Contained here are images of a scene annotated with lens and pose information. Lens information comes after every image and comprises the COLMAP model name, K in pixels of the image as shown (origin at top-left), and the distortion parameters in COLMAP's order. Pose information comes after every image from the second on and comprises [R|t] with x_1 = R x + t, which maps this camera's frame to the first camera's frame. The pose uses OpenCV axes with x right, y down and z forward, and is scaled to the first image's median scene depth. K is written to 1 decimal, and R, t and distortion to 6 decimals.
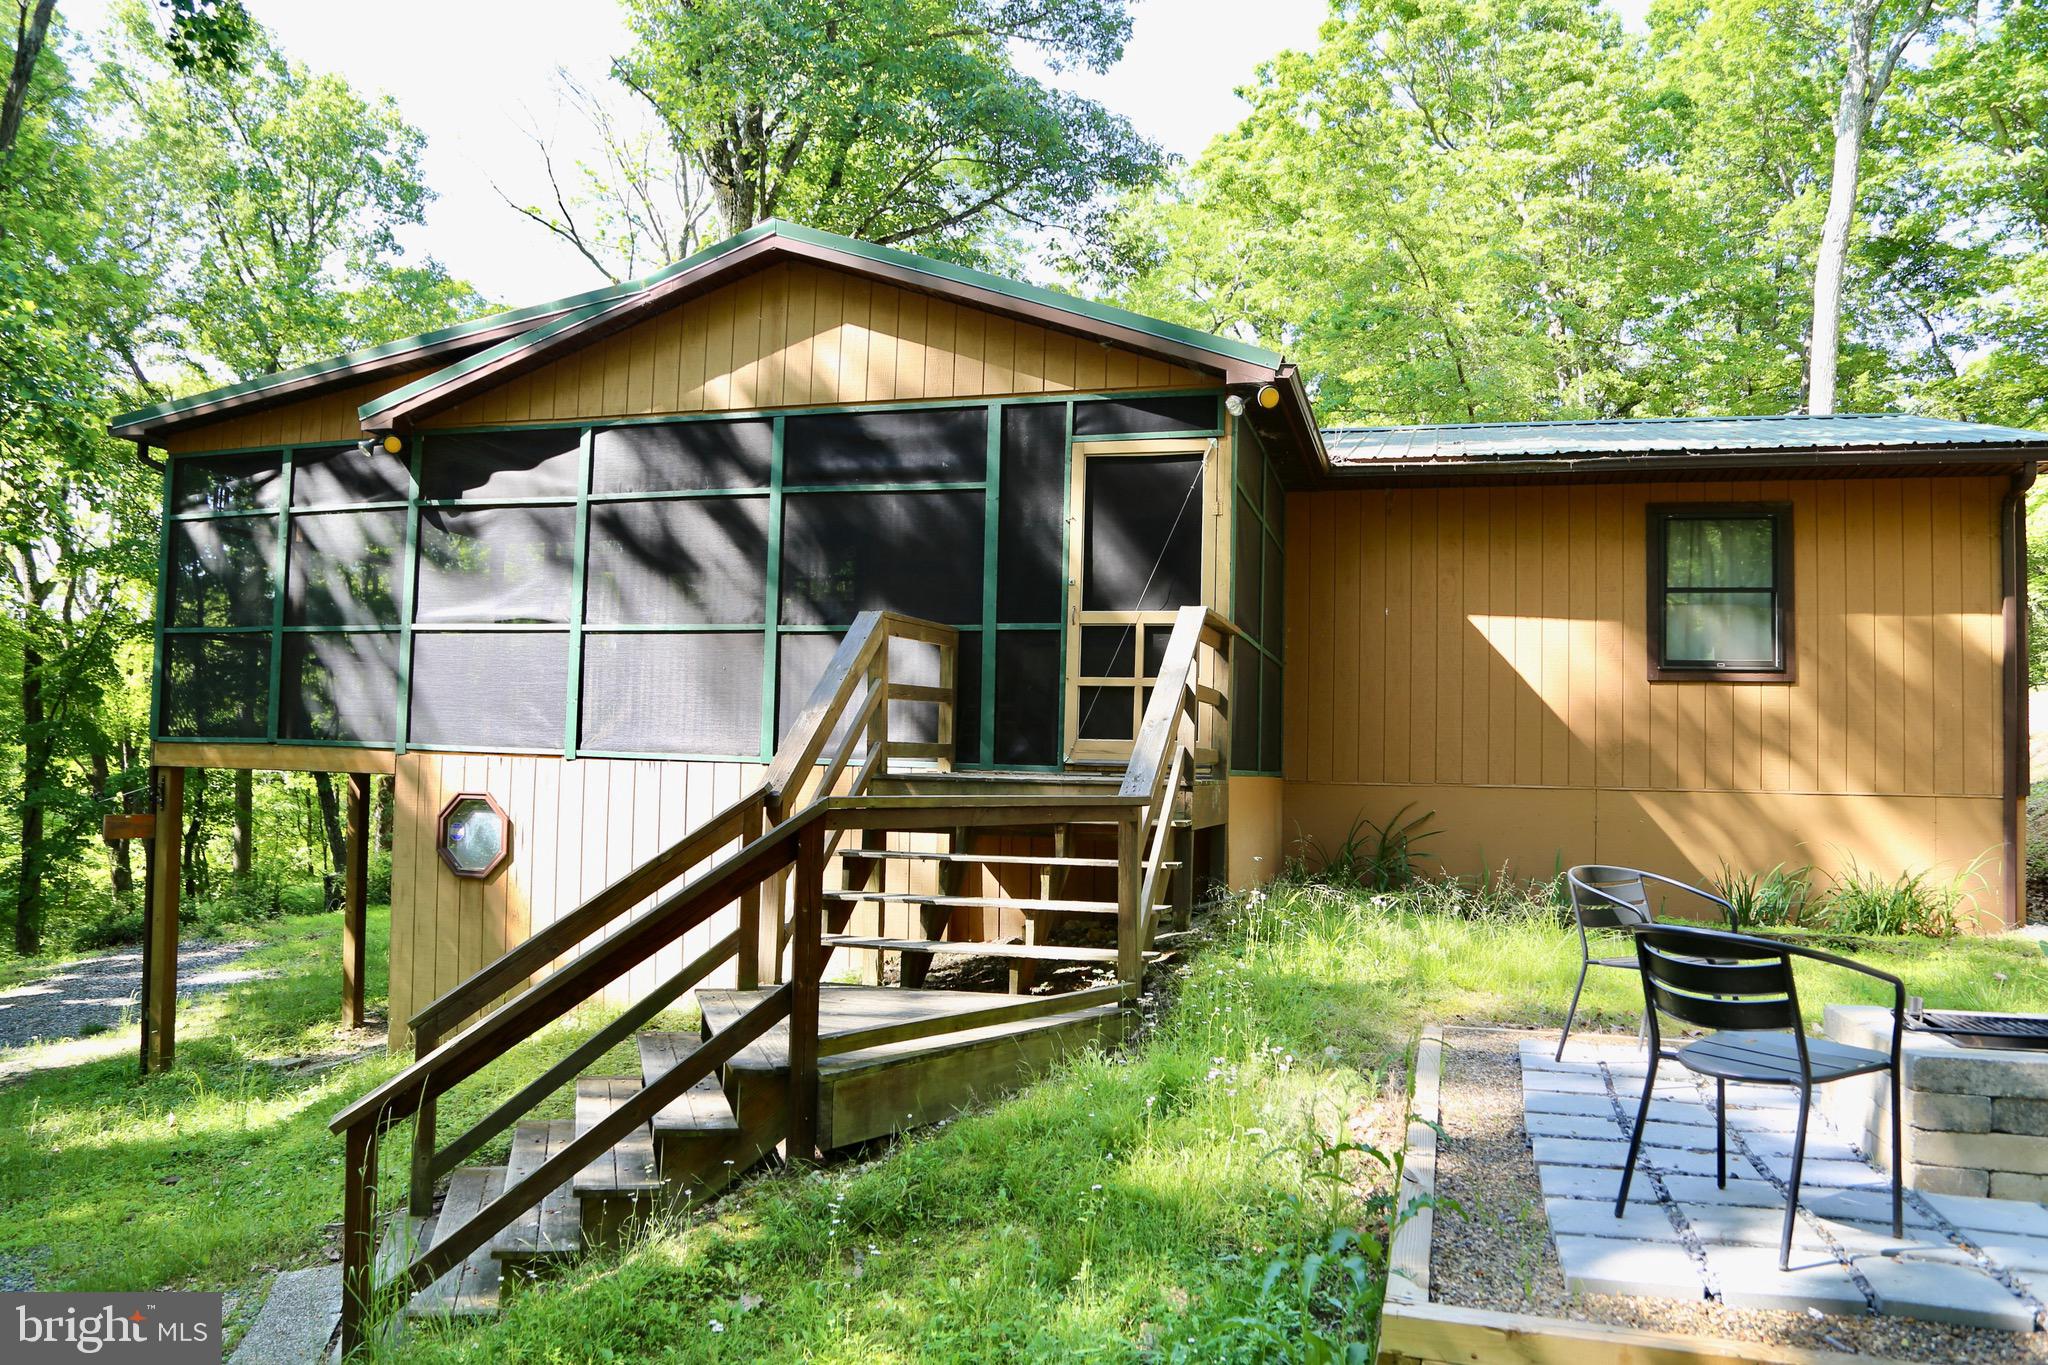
lens RADIAL K [[1462.0, 0, 1024.1], [0, 1462.0, 699.4], [0, 0, 1]] dist [-0.116301, 0.072266]
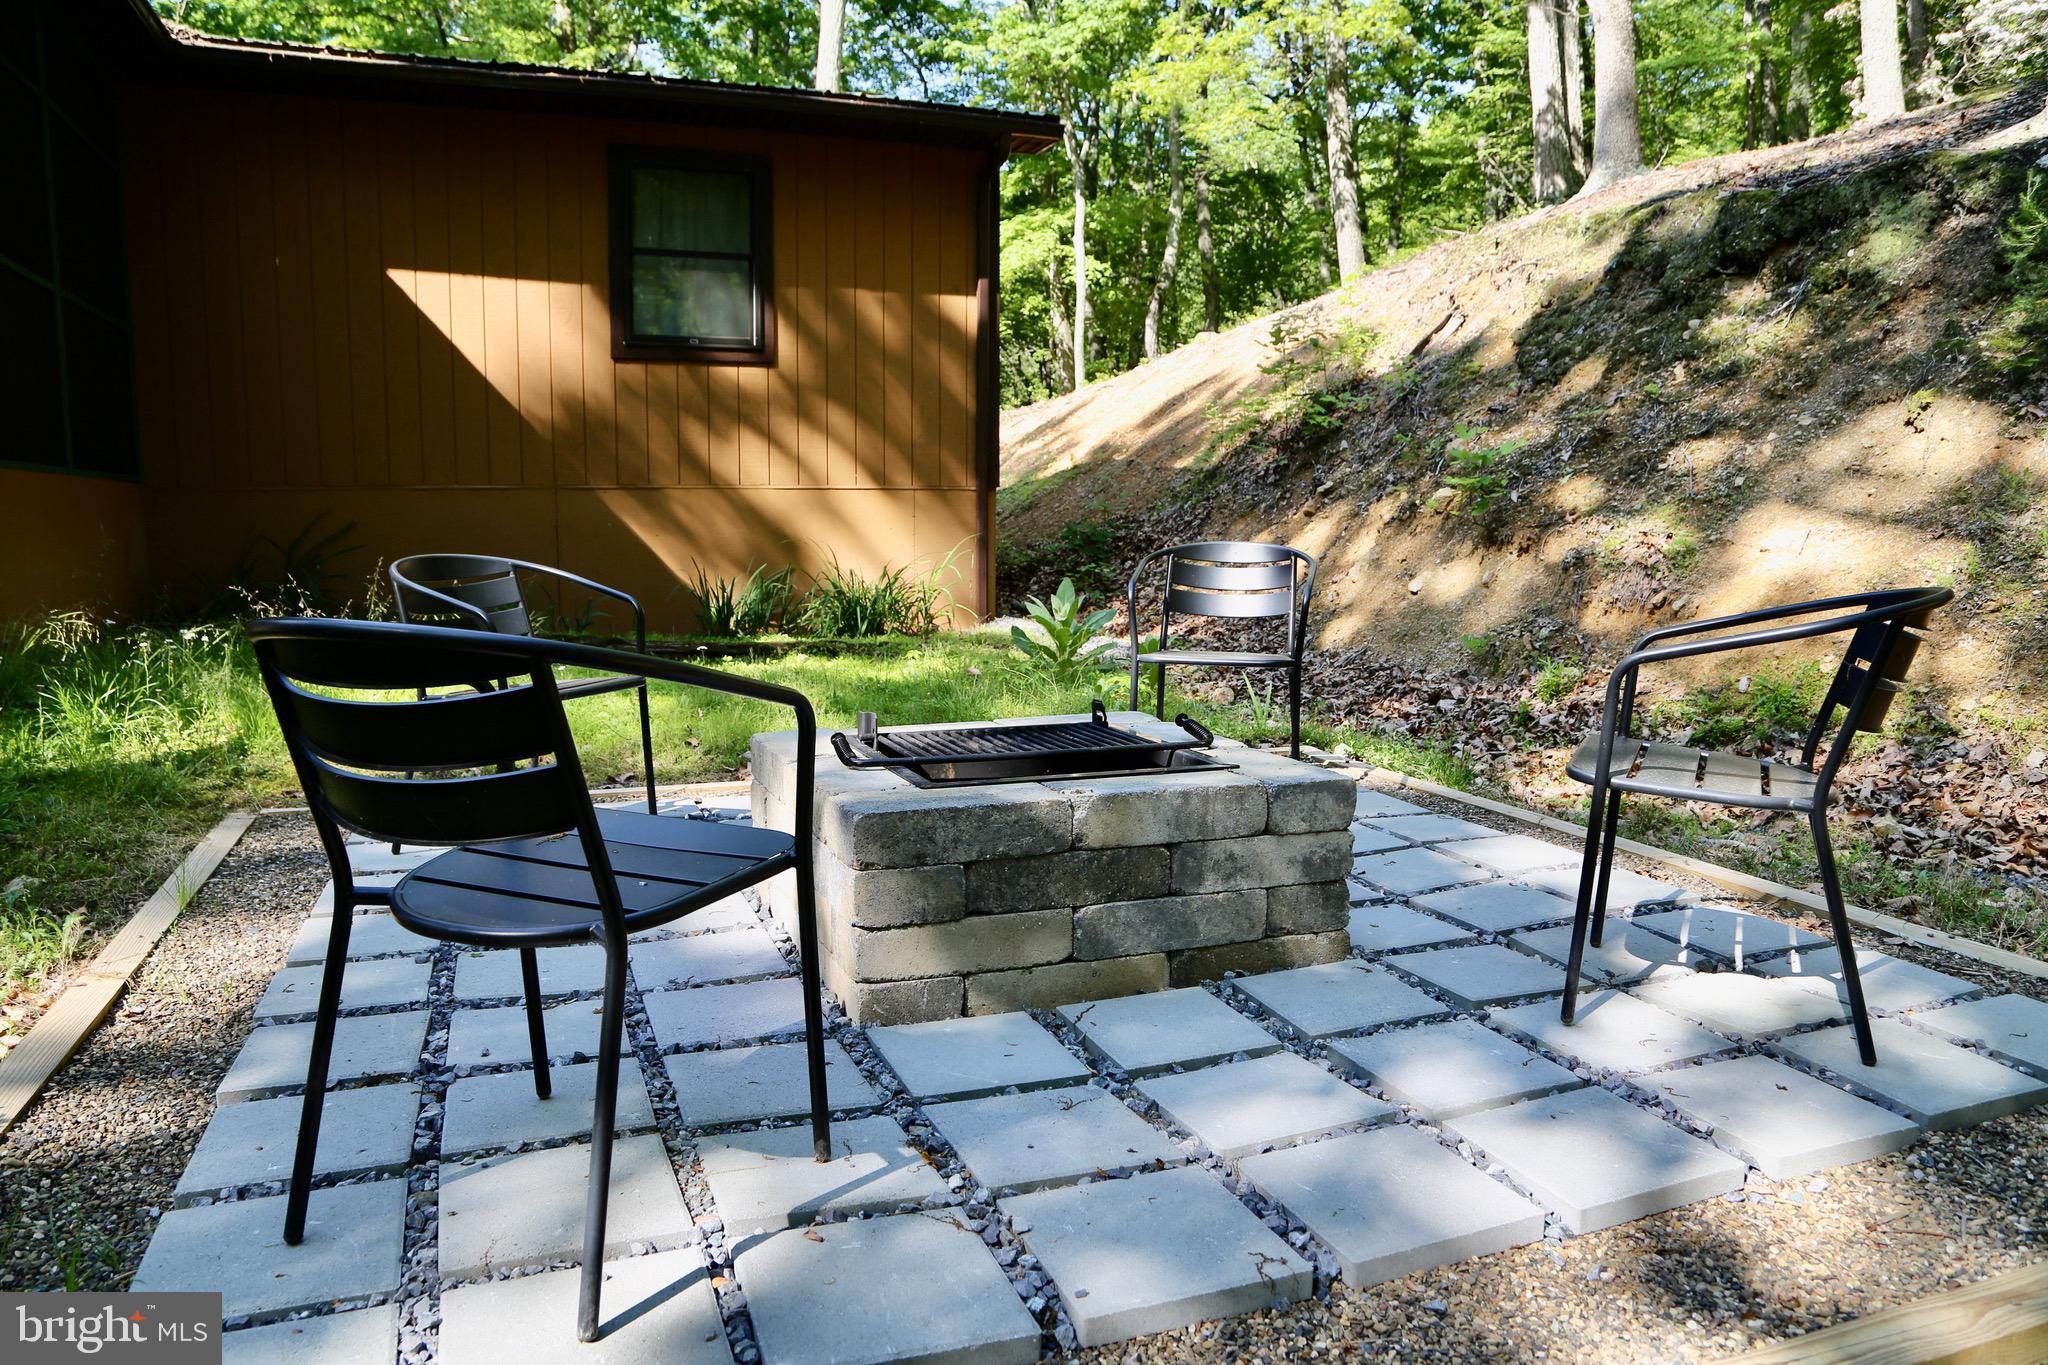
lens RADIAL K [[1388.1, 0, 1021.6], [0, 1388.1, 718.0], [0, 0, 1]] dist [-0.121687, 0.067428]
pose [[0.800846, -0.106955, 0.589242, 0.152069], [-0.011457, 0.981007, 0.193636, 0.042635], [-0.598760, -0.161823, 0.784410, 0.219428]]
